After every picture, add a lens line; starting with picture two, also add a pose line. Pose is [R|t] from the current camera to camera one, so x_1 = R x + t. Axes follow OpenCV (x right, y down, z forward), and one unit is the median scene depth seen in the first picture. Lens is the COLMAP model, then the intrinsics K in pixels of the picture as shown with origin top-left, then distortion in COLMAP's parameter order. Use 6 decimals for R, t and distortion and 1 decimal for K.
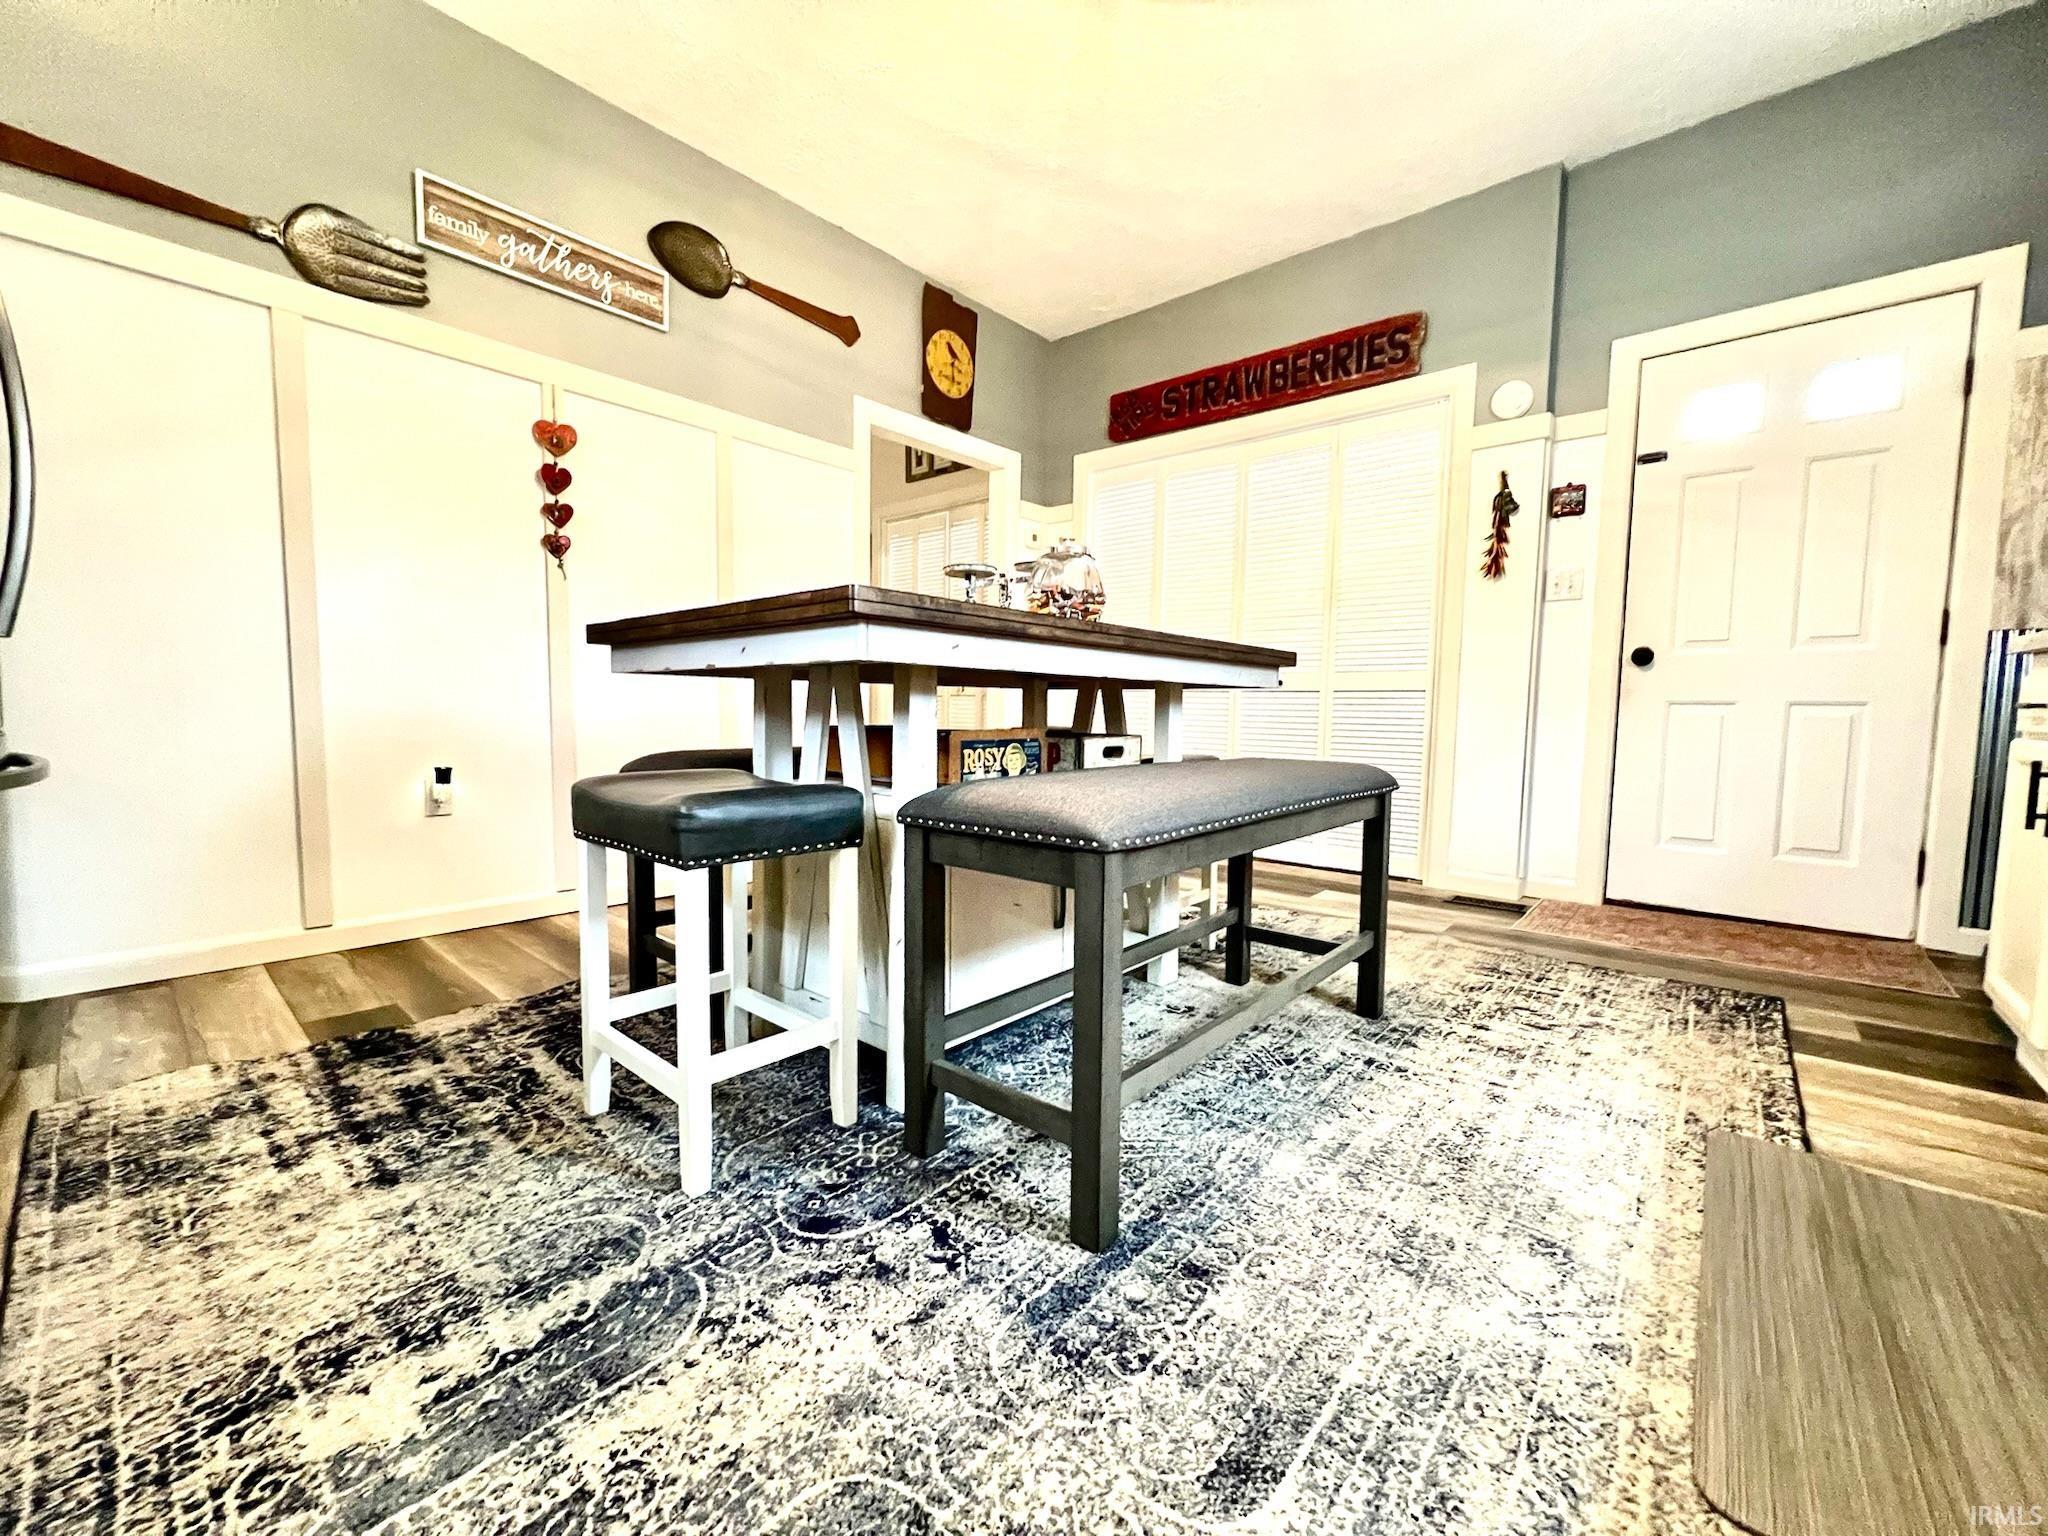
lens RADIAL K [[815.0, 0, 1020.7], [0, 815.0, 767.6], [0, 0, 1]] dist [-0.002746, 0.000566]
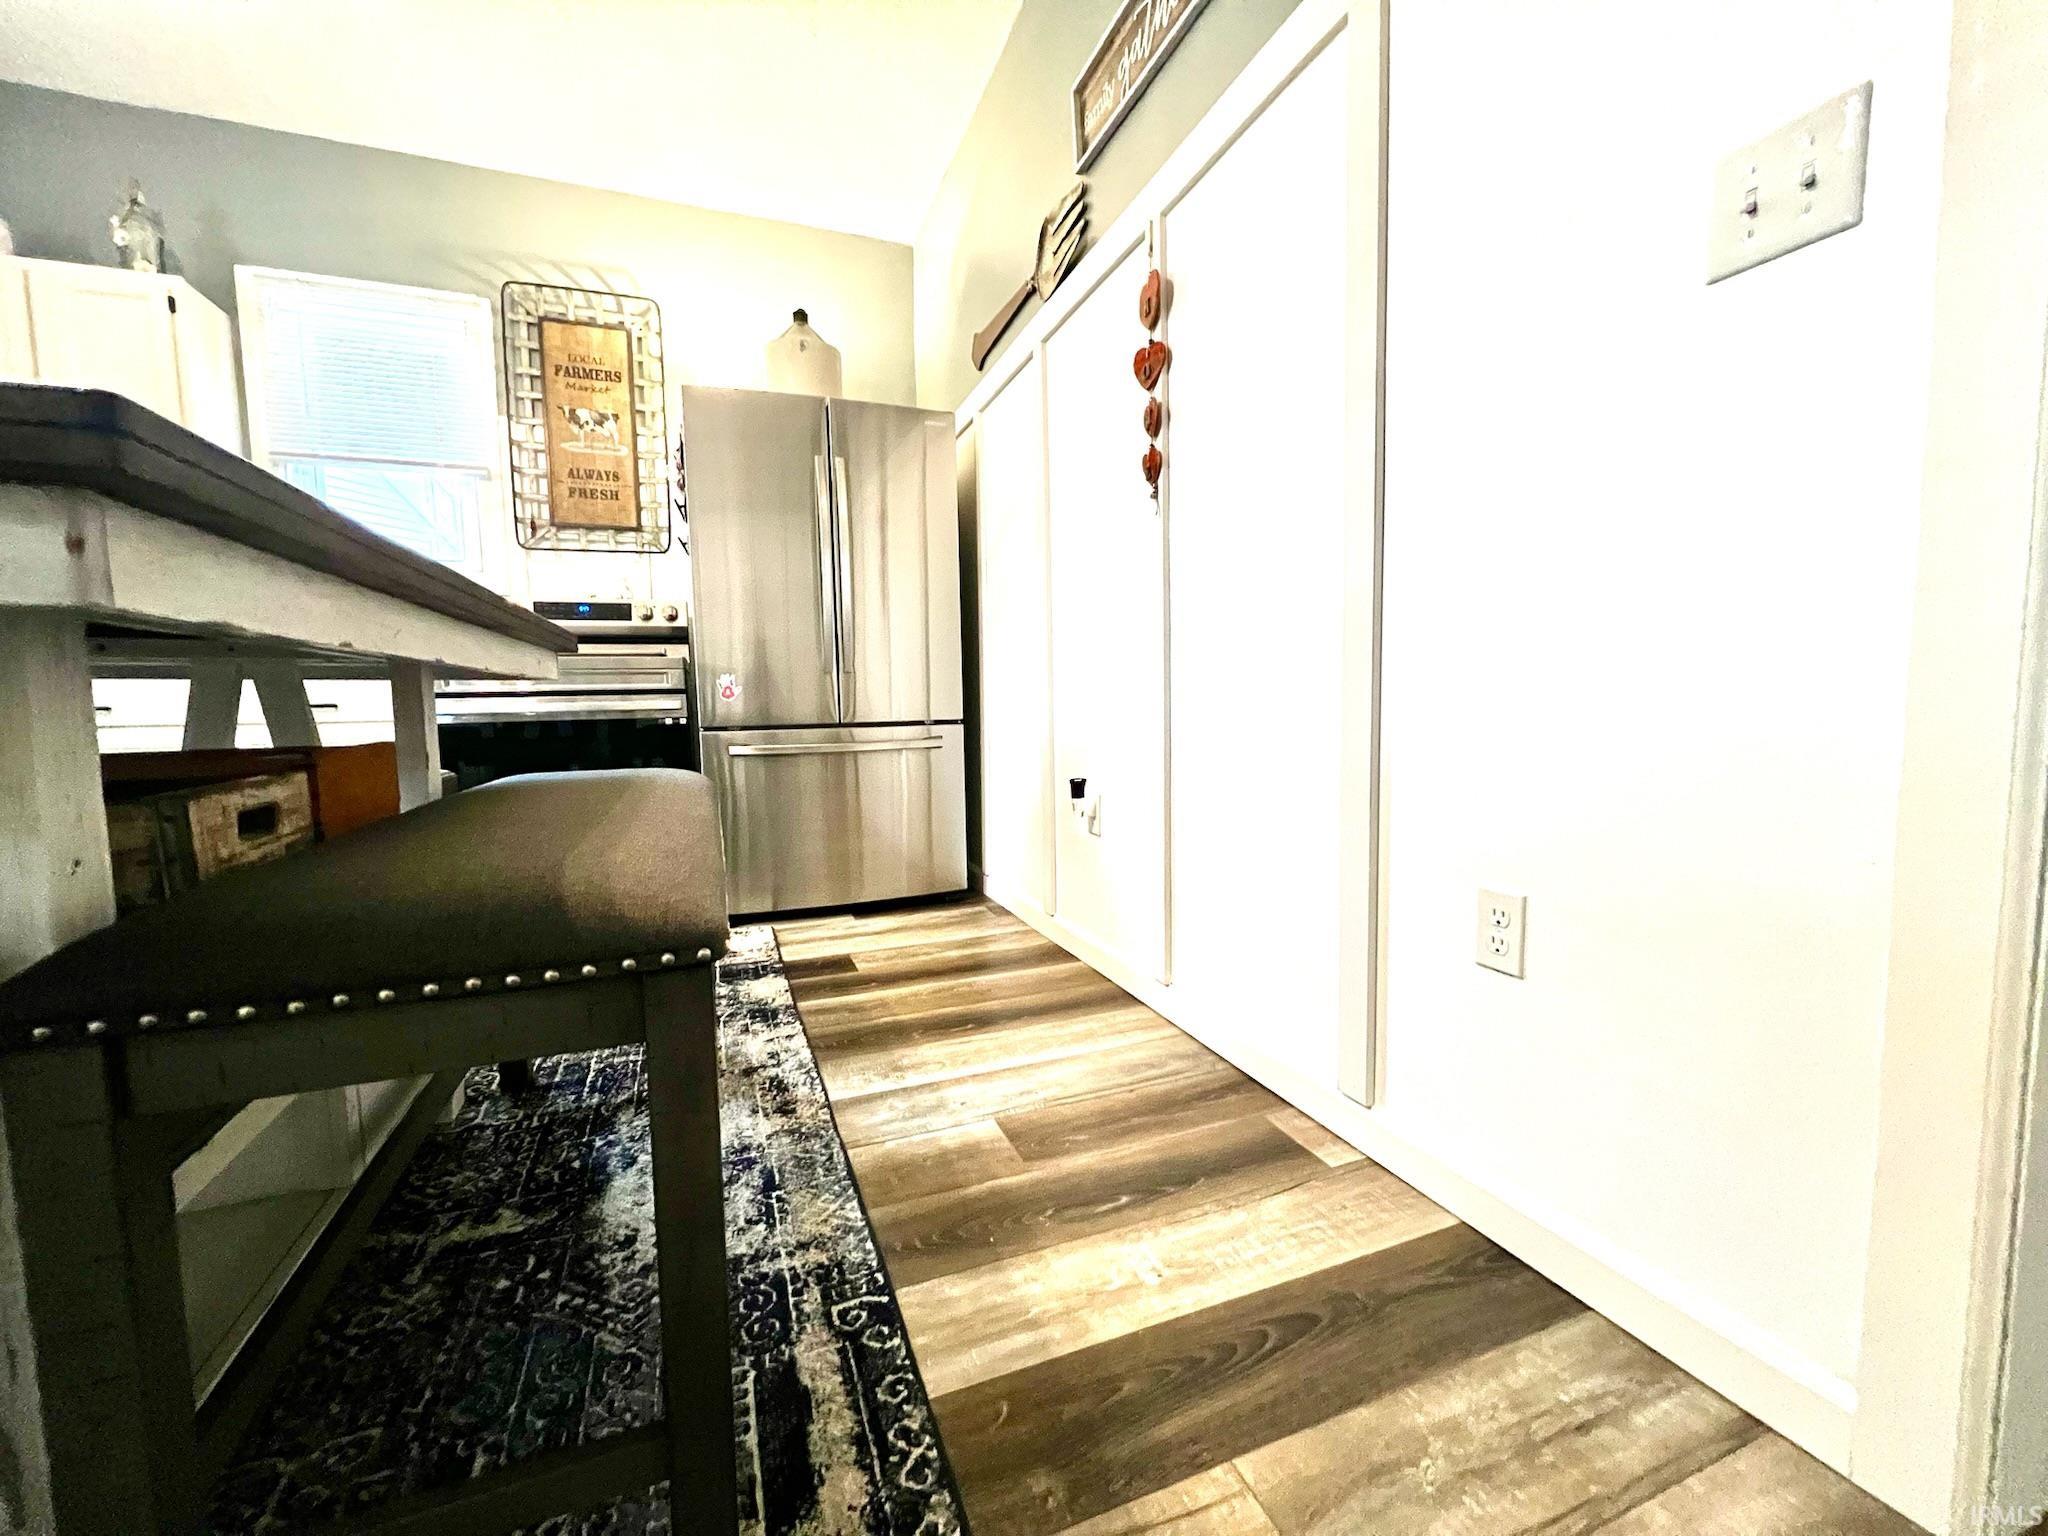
lens RADIAL K [[815.0, 0, 1020.7], [0, 815.0, 767.6], [0, 0, 1]] dist [-0.002746, 0.000566]
pose [[-0.465665, 0.066171, -0.882484, 0.175832], [-0.059458, 0.992608, 0.105803, -0.194845], [0.882962, 0.101739, -0.458288, 2.575862]]
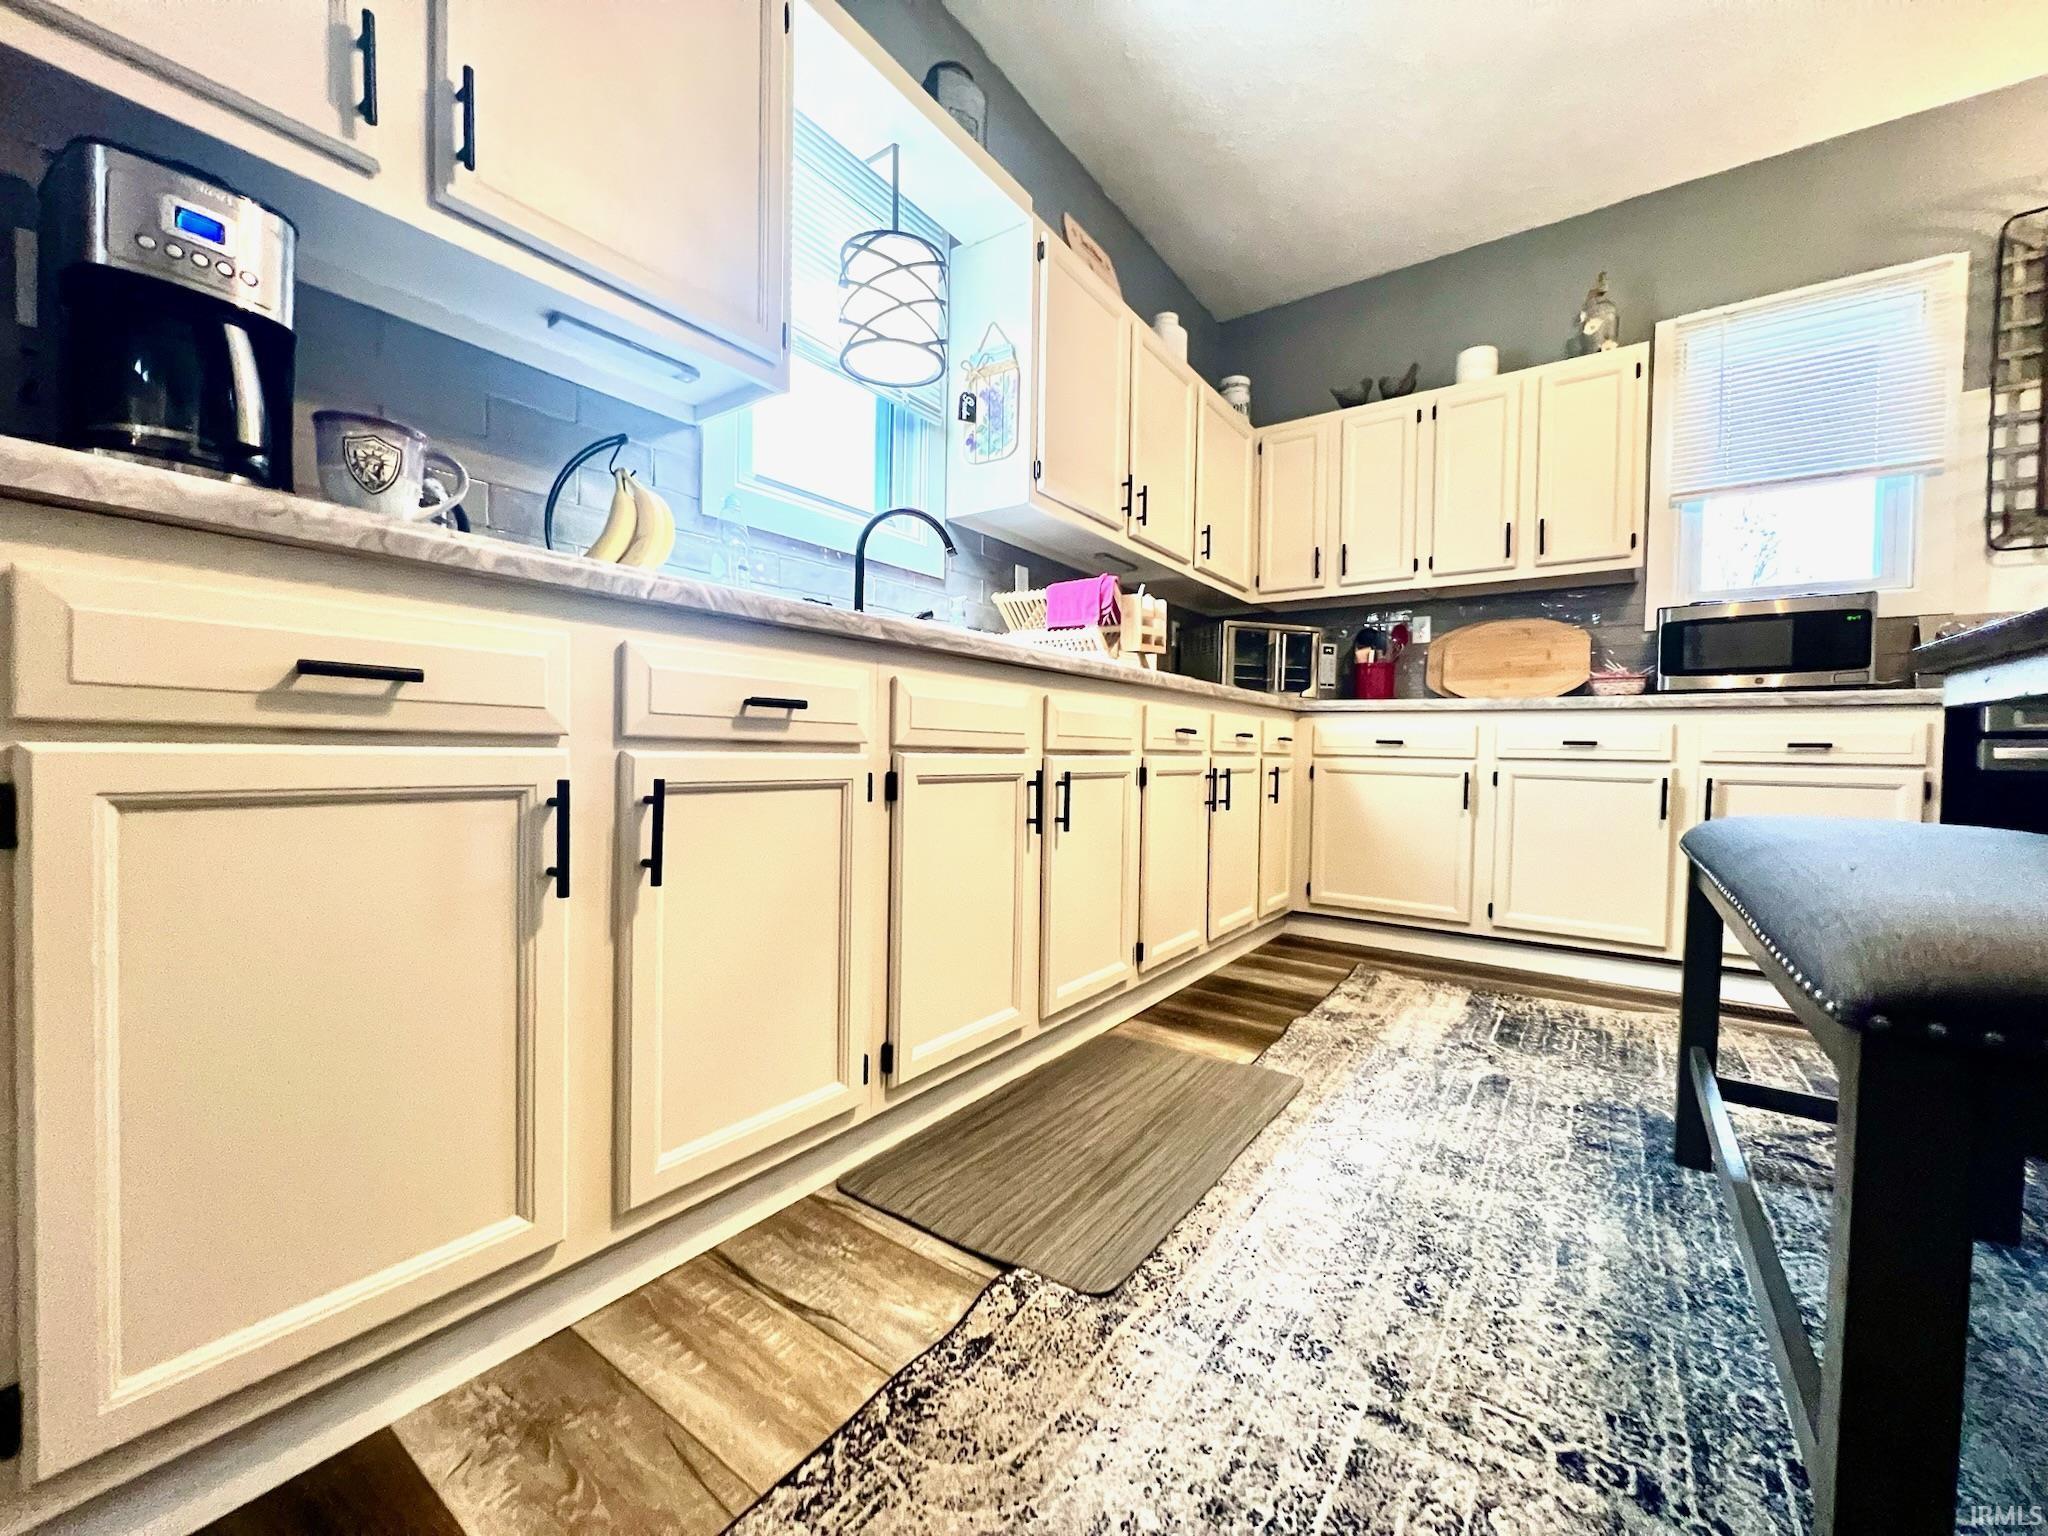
lens RADIAL K [[815.0, 0, 1020.7], [0, 815.0, 767.6], [0, 0, 1]] dist [-0.002746, 0.000566]
pose [[-0.994500, -0.028170, -0.100875, 1.094154], [-0.038158, 0.994406, 0.098496, -0.097791], [0.097536, 0.101804, -0.990012, 1.799346]]
